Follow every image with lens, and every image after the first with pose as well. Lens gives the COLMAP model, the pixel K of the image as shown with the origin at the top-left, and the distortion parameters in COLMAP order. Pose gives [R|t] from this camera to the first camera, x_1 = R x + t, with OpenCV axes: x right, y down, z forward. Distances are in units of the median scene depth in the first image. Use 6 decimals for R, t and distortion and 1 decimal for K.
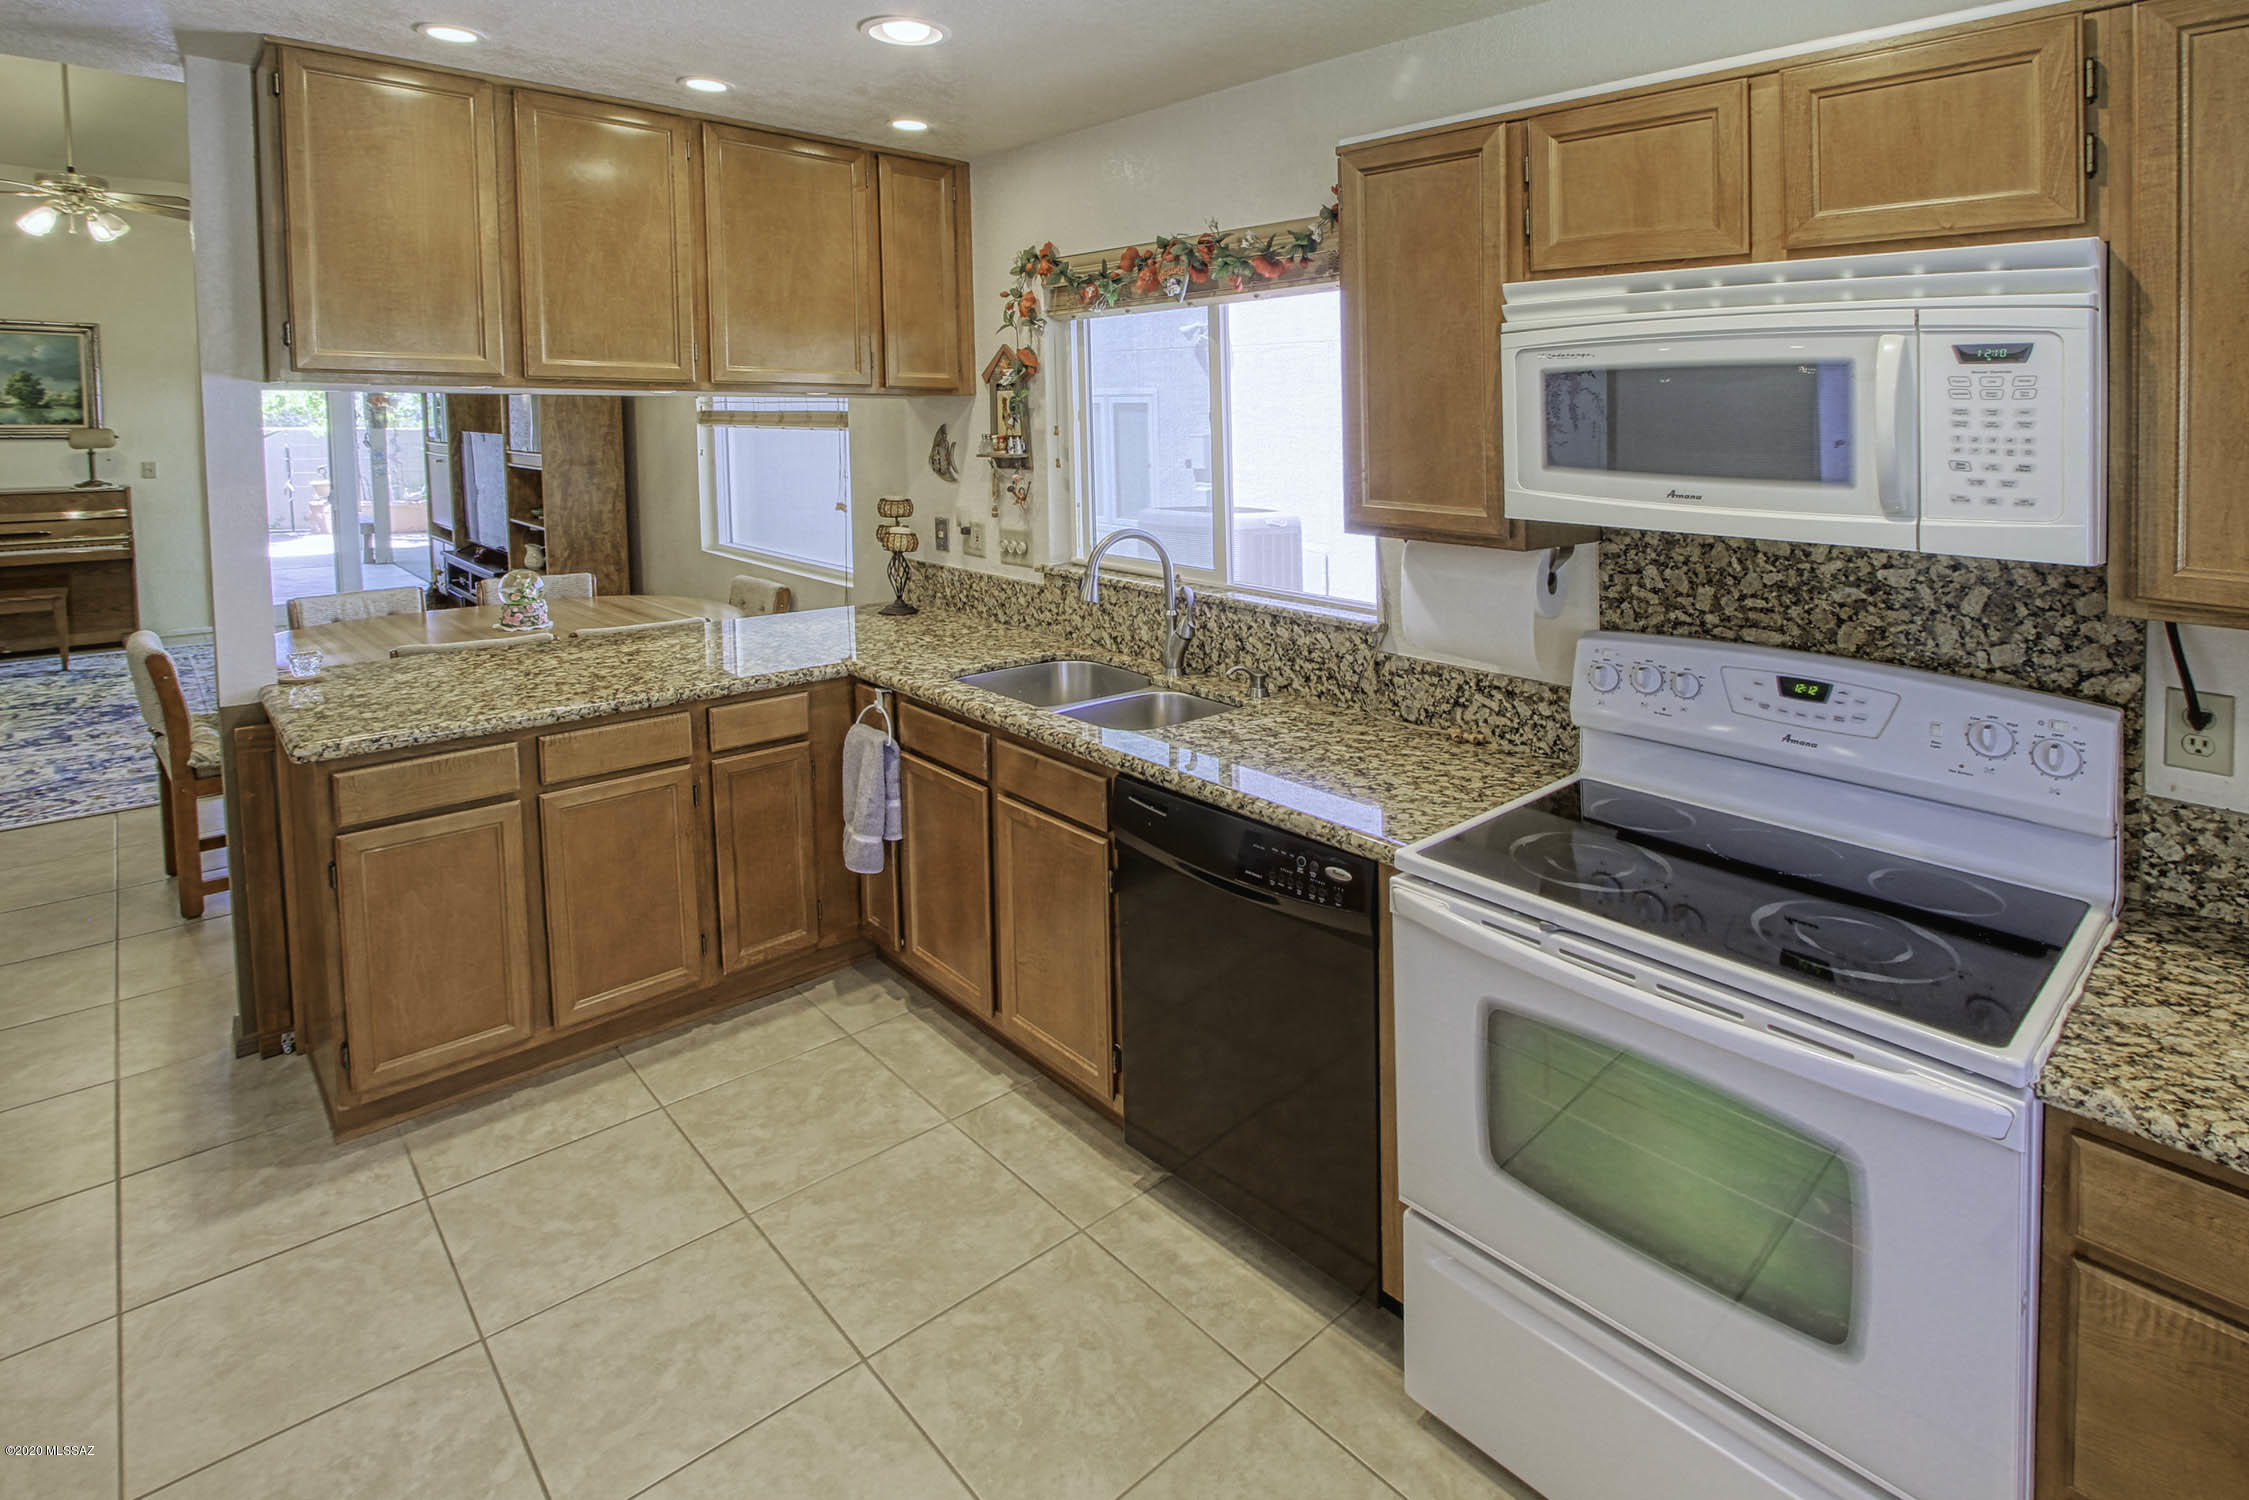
lens RADIAL K [[1136.4, 0, 1115.2], [0, 1136.4, 528.6], [0, 0, 1]] dist [-0.014206, -0.000073]
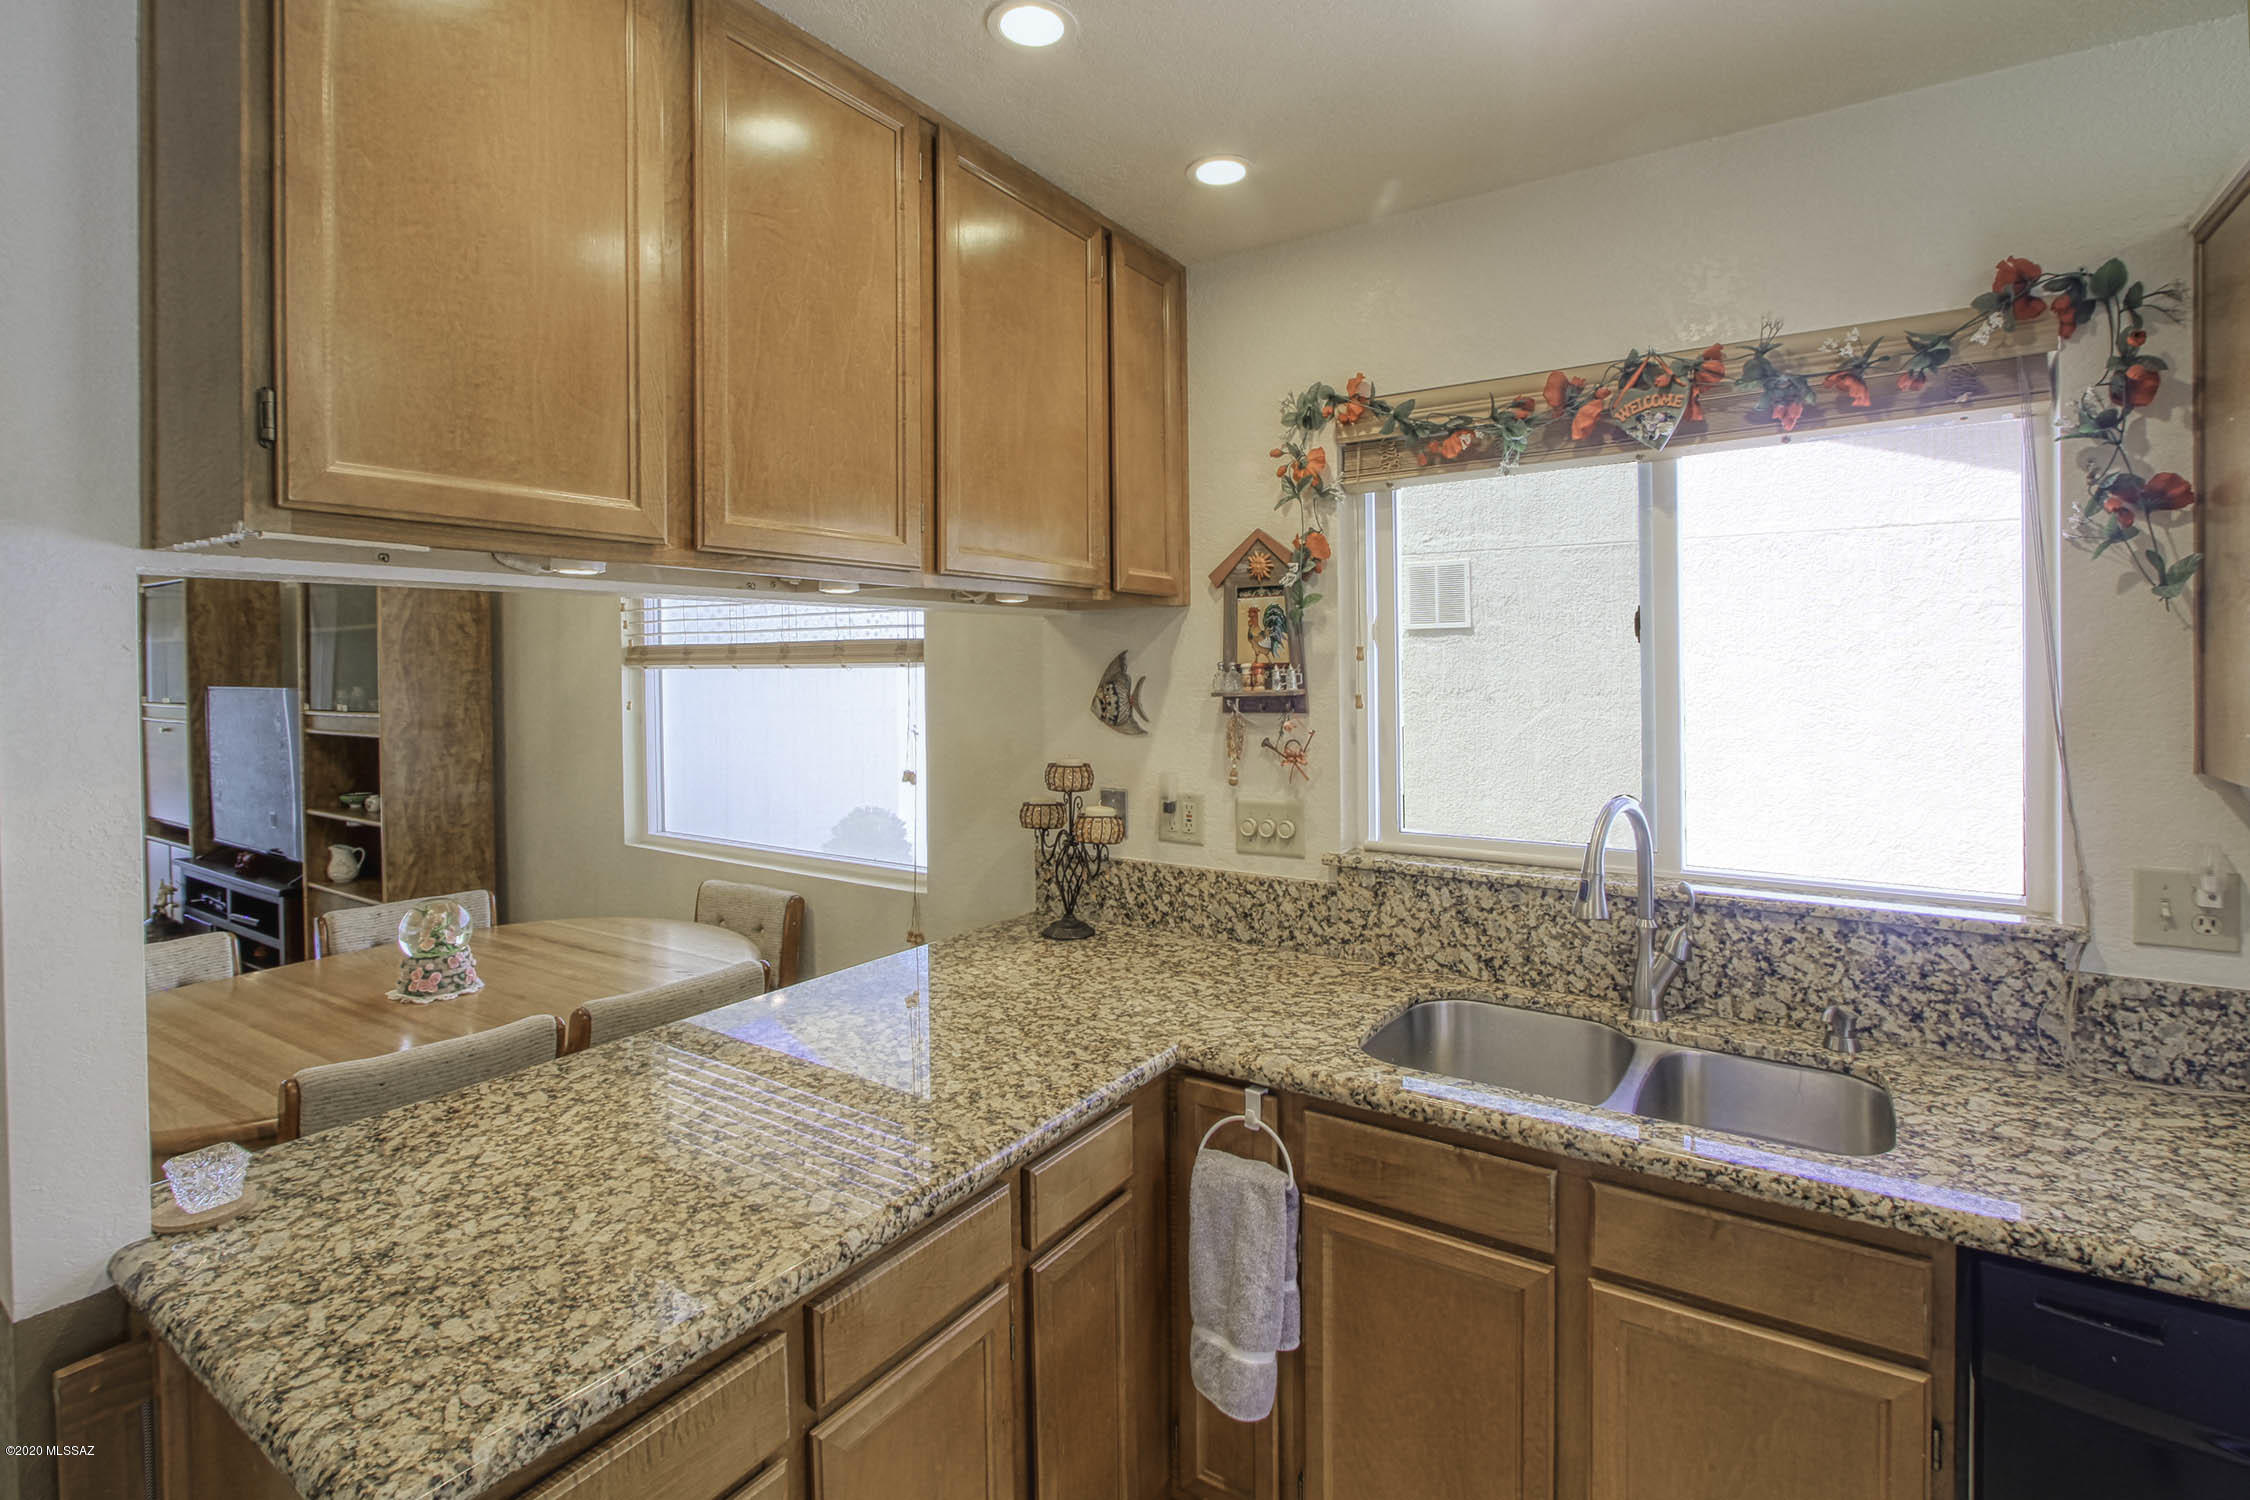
lens RADIAL K [[1201.4, 0, 1133.6], [0, 1201.4, 705.3], [0, 0, 1]] dist [-0.023793, 0.002475]
pose [[0.978929, -0.025617, 0.202589, -0.323707], [0.038098, 0.997592, -0.057948, -0.019318], [-0.200617, 0.064445, 0.977548, 0.327723]]
